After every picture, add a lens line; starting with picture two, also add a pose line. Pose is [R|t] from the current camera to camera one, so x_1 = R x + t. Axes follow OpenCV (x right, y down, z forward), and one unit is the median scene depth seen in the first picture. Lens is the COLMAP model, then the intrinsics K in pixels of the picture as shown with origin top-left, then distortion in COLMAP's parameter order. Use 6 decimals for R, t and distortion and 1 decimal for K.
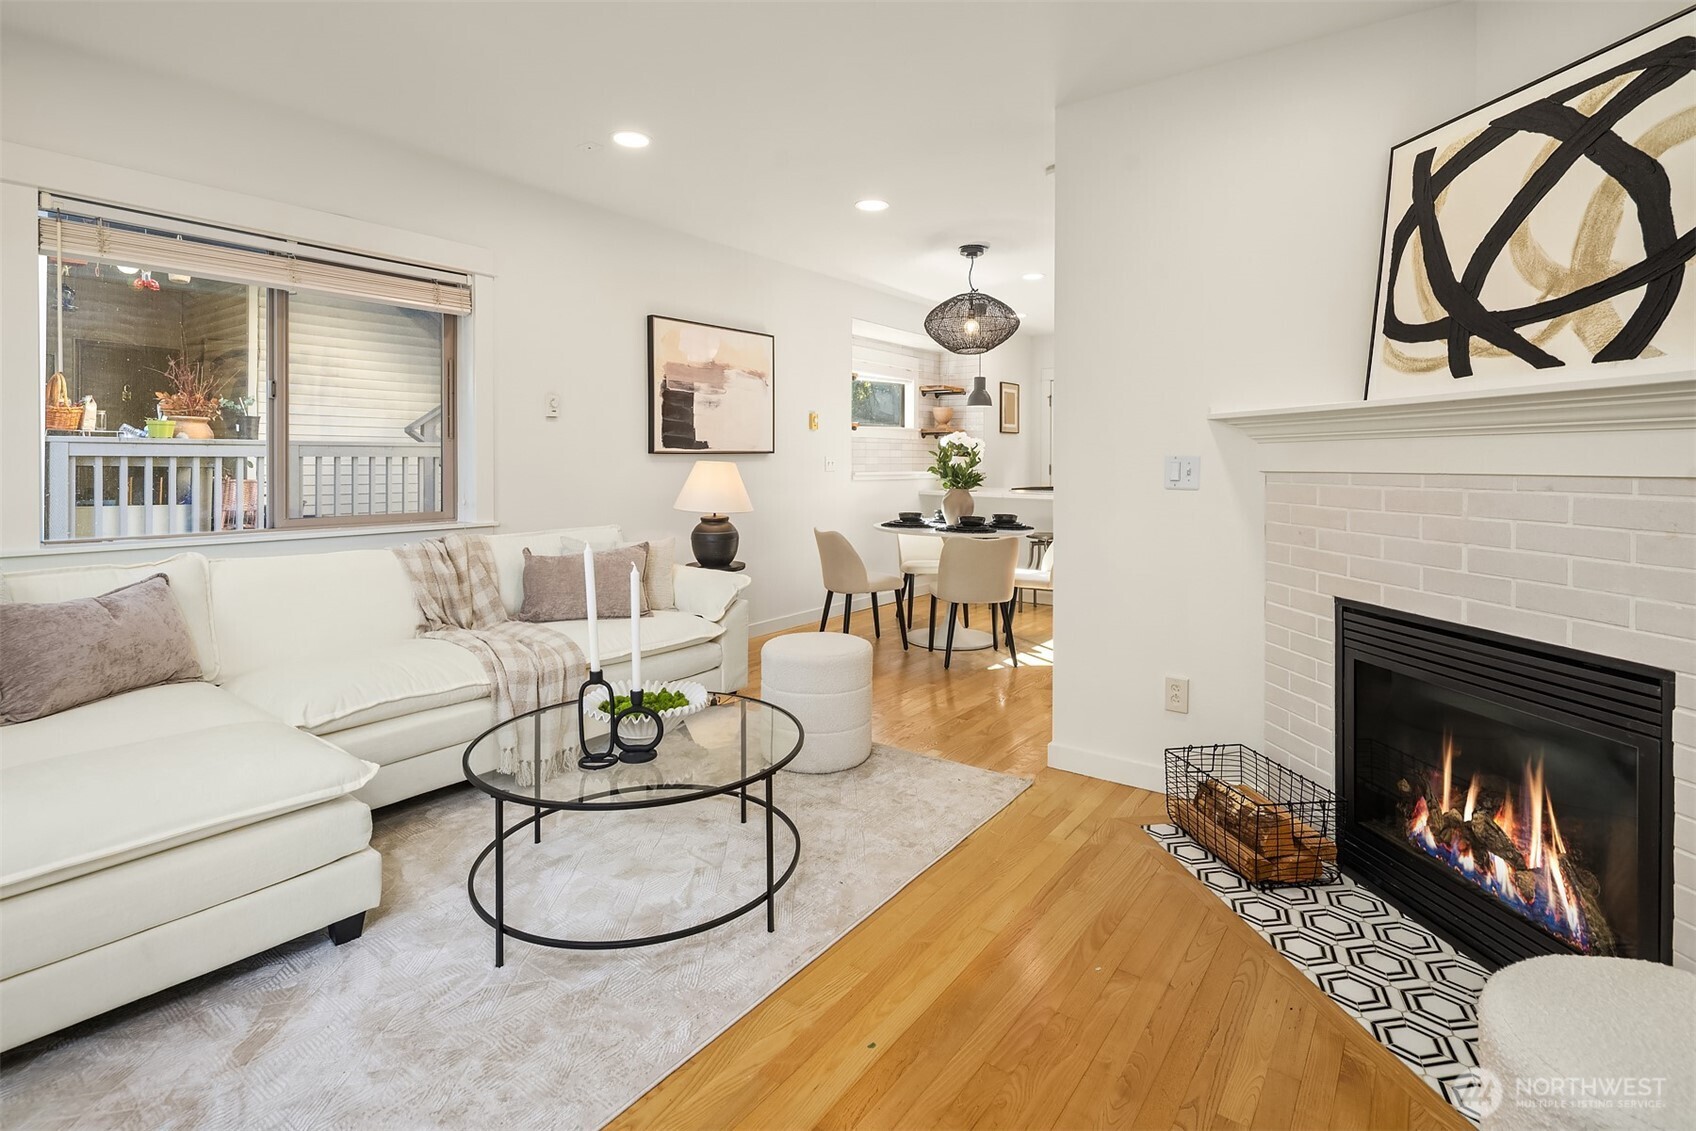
lens RADIAL K [[826.1, 0, 854.5], [0, 826.1, 472.8], [0, 0, 1]] dist [-0.002293, -0.001456]
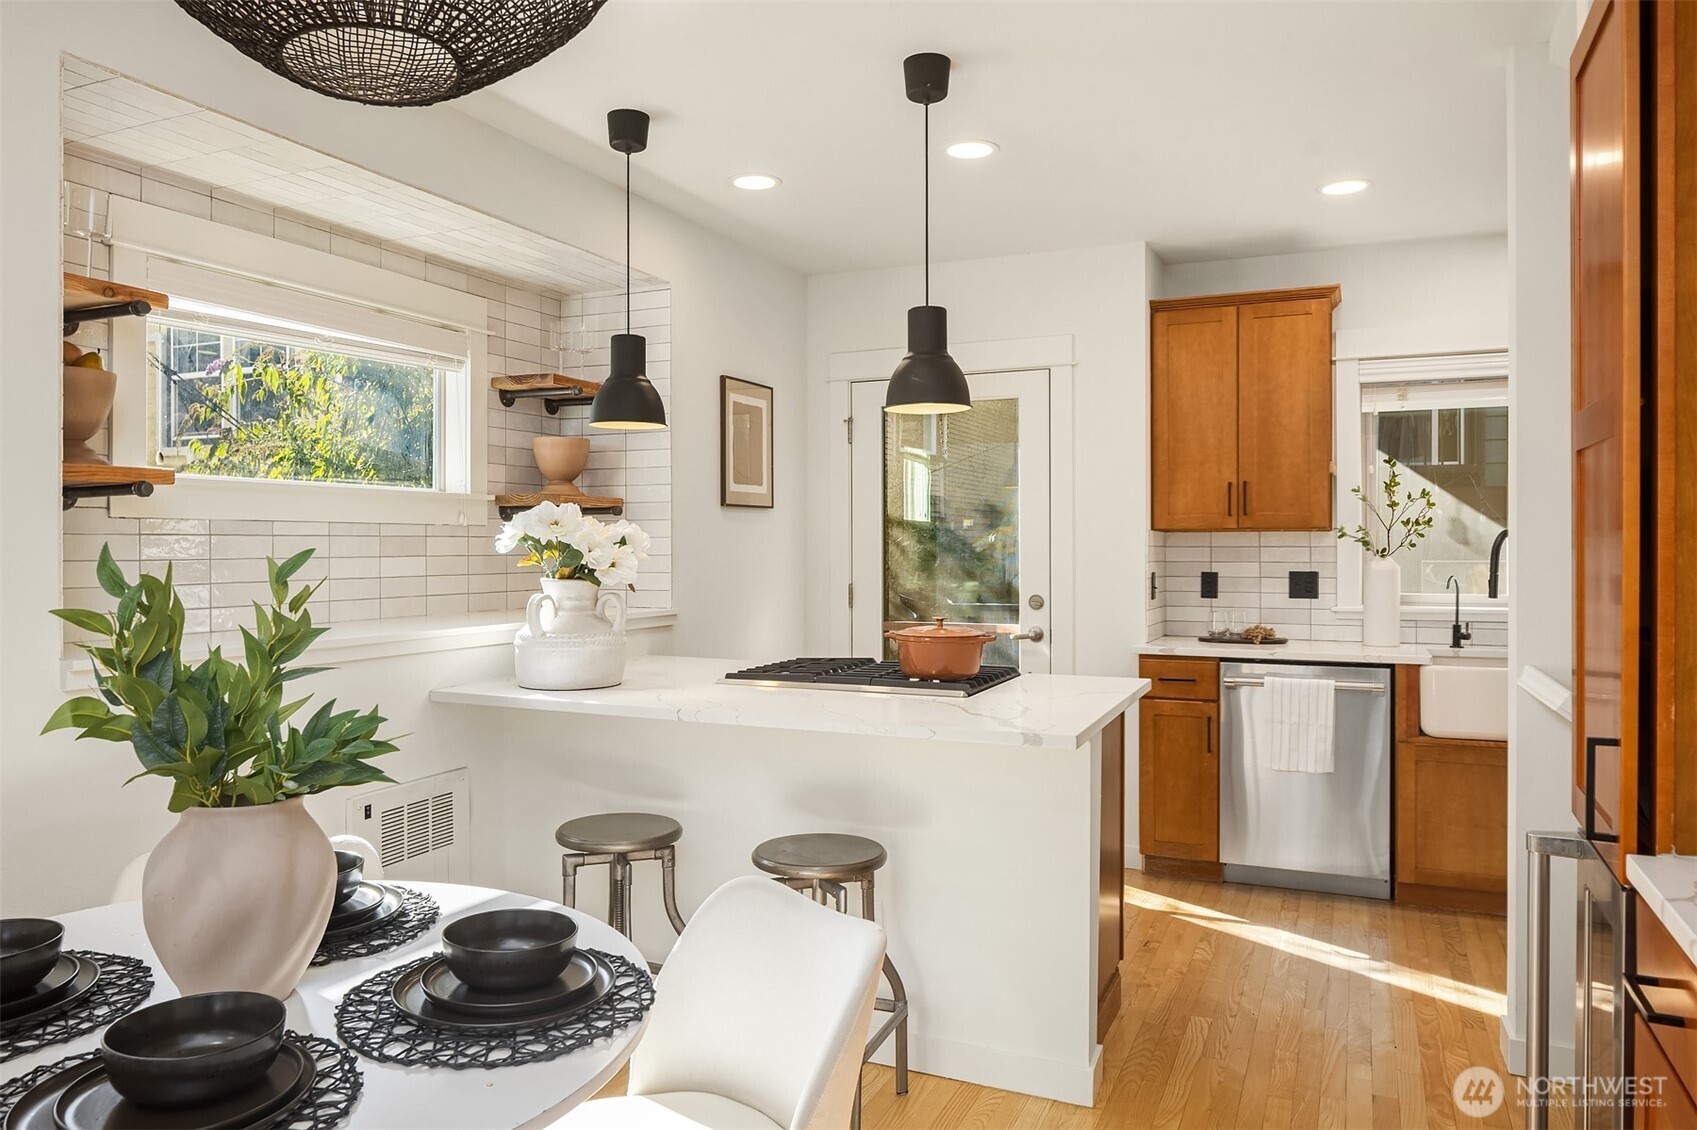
lens RADIAL K [[1170.0, 0, 848.5], [0, 1170.0, 565.0], [0, 0, 1]] dist [-0.006592, -0.000136]
pose [[0.977923, -0.008389, 0.208798, 0.126603], [0.008772, 0.999961, -0.000905, -0.021314], [-0.208782, 0.002716, 0.977958, 0.478051]]
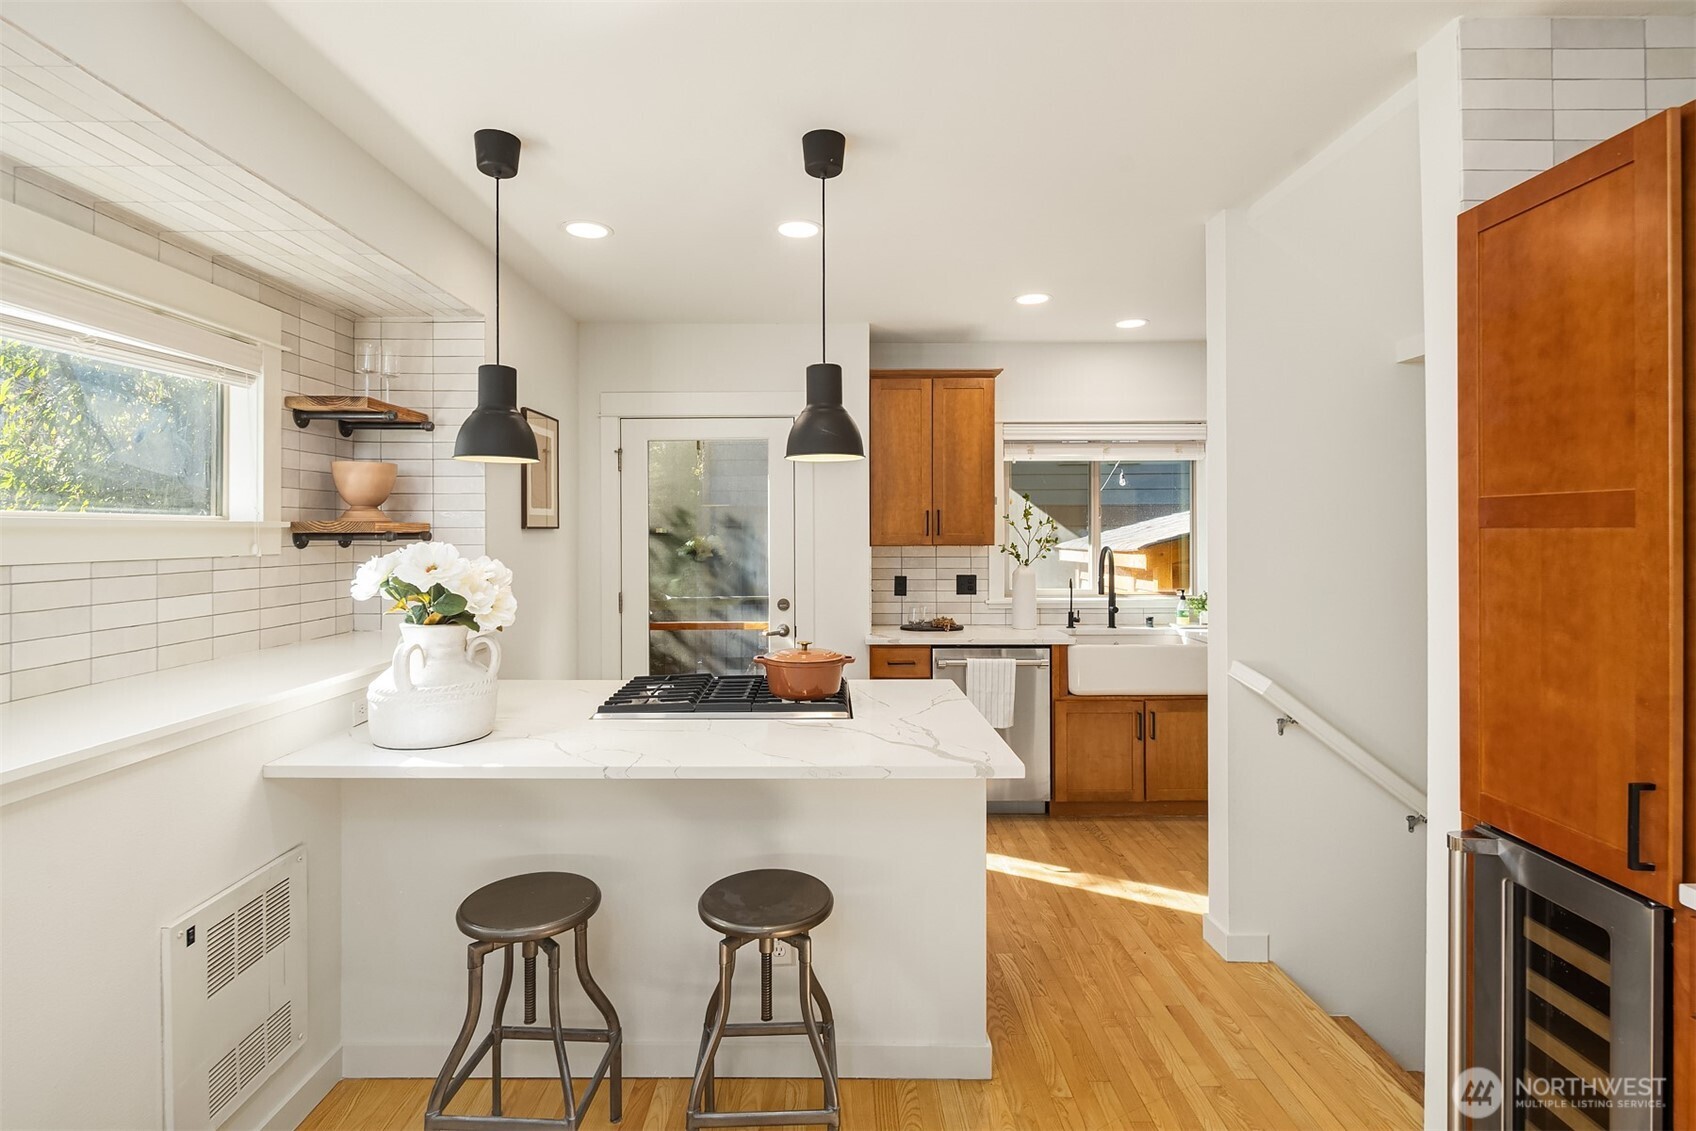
lens RADIAL K [[823.8, 0, 844.8], [0, 823.8, 538.1], [0, 0, 1]] dist [0.002196, -0.001392]
pose [[0.806471, -0.009539, 0.591196, 0.064991], [0.015026, 0.999878, -0.004364, -0.042405], [-0.591082, 0.012403, 0.806516, 0.605459]]
